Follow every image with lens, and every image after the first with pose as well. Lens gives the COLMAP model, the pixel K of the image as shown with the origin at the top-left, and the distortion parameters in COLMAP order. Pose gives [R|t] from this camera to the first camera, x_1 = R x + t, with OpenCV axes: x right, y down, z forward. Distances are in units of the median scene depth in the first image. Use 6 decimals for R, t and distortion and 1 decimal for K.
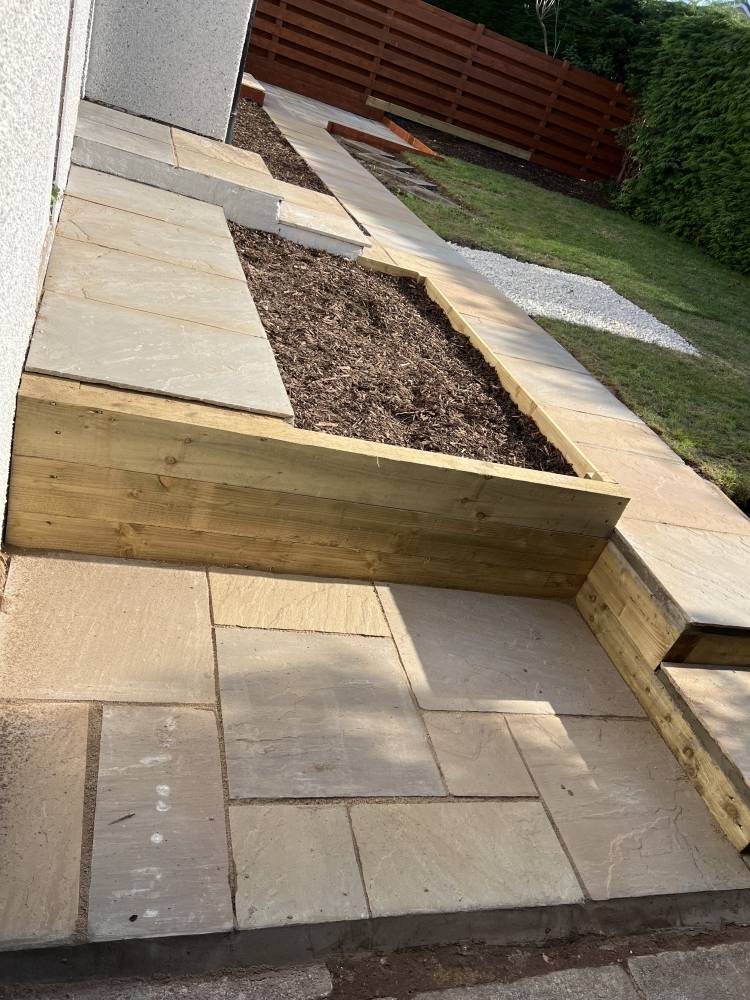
lens RADIAL K [[755.5, 0, 375.0], [0, 755.5, 500.0], [0, 0, 1]] dist [0.047142, -0.051816]
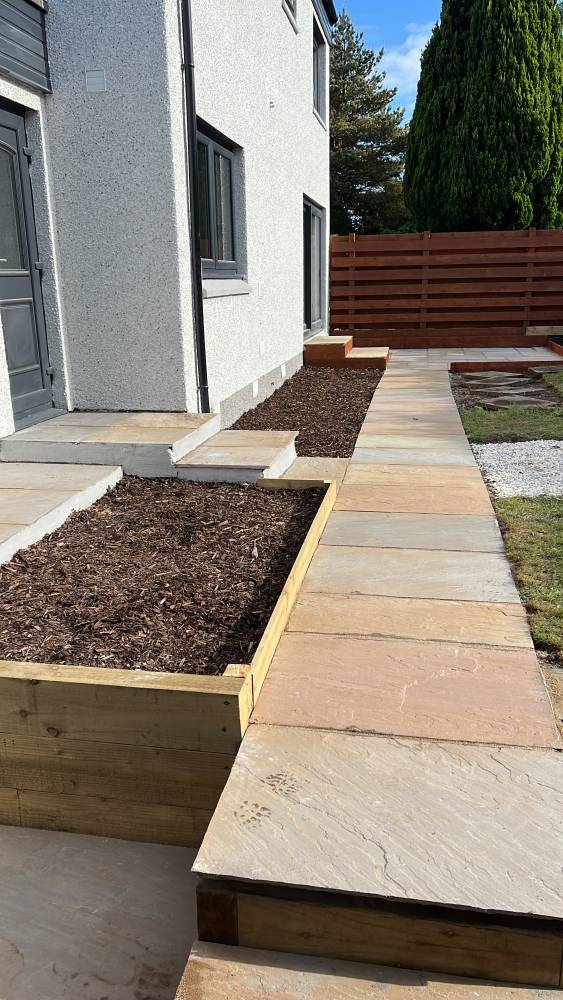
lens RADIAL K [[793.0, 0, 281.5], [0, 793.0, 500.0], [0, 0, 1]] dist [0.017144, -0.002415]
pose [[0.843339, -0.215530, -0.492267, 0.918446], [0.035867, 0.936579, -0.348617, 0.105422], [0.536184, 0.276346, 0.797584, 0.405733]]
